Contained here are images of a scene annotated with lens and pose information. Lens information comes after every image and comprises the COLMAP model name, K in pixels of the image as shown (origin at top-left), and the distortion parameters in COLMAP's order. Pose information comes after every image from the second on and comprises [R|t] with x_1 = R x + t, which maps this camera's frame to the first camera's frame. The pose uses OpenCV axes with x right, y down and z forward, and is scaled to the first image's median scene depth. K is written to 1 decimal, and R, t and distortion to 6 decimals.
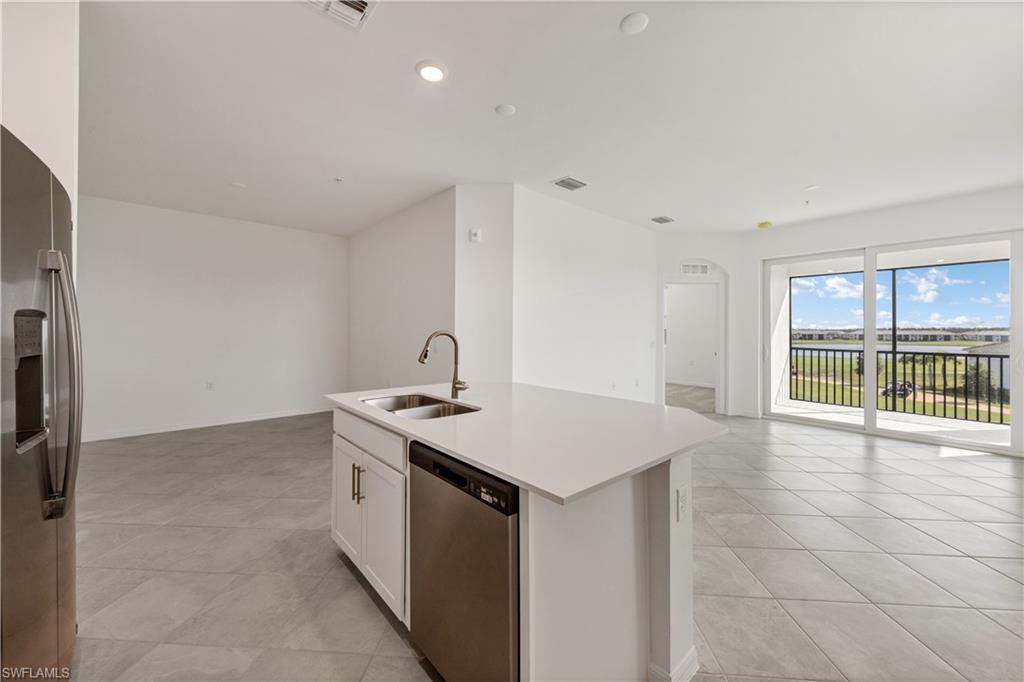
lens RADIAL K [[390.9, 0, 503.0], [0, 390.9, 331.1], [0, 0, 1]] dist [0.005018, -0.000625]
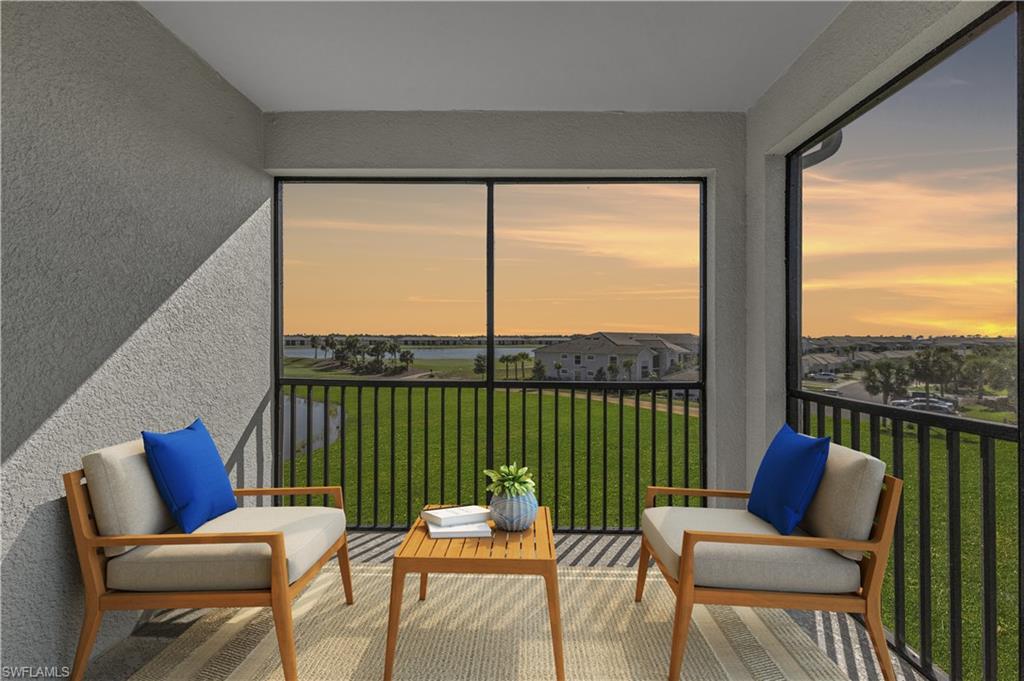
lens RADIAL K [[390.9, 0, 520.0], [0, 390.9, 342.9], [0, 0, 1]] dist [0.005018, -0.000625]
pose [[0.666361, -0.010631, 0.745554, 0.126134], [0.001685, 0.999917, 0.012752, 0.000991], [-0.745628, -0.007241, 0.666323, 0.124669]]
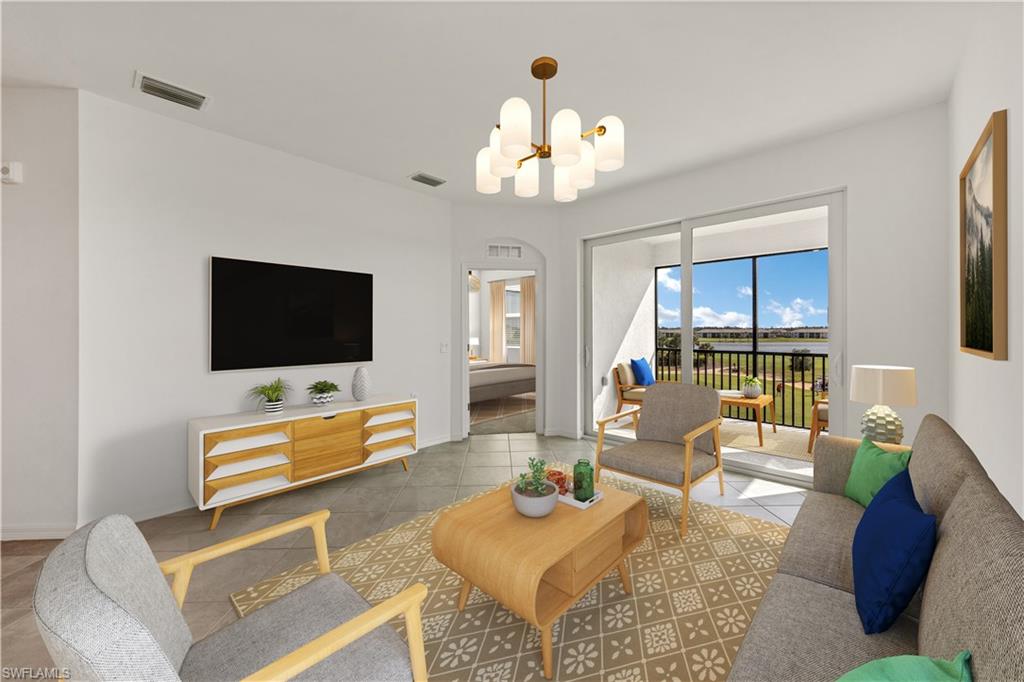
lens RADIAL K [[390.9, 0, 510.2], [0, 390.9, 332.9], [0, 0, 1]] dist [0.005018, -0.000625]
pose [[0.995360, -0.008480, 0.095845, 0.066566], [0.008282, 0.999963, 0.002461, 0.000692], [-0.095862, -0.001656, 0.995393, 0.033773]]
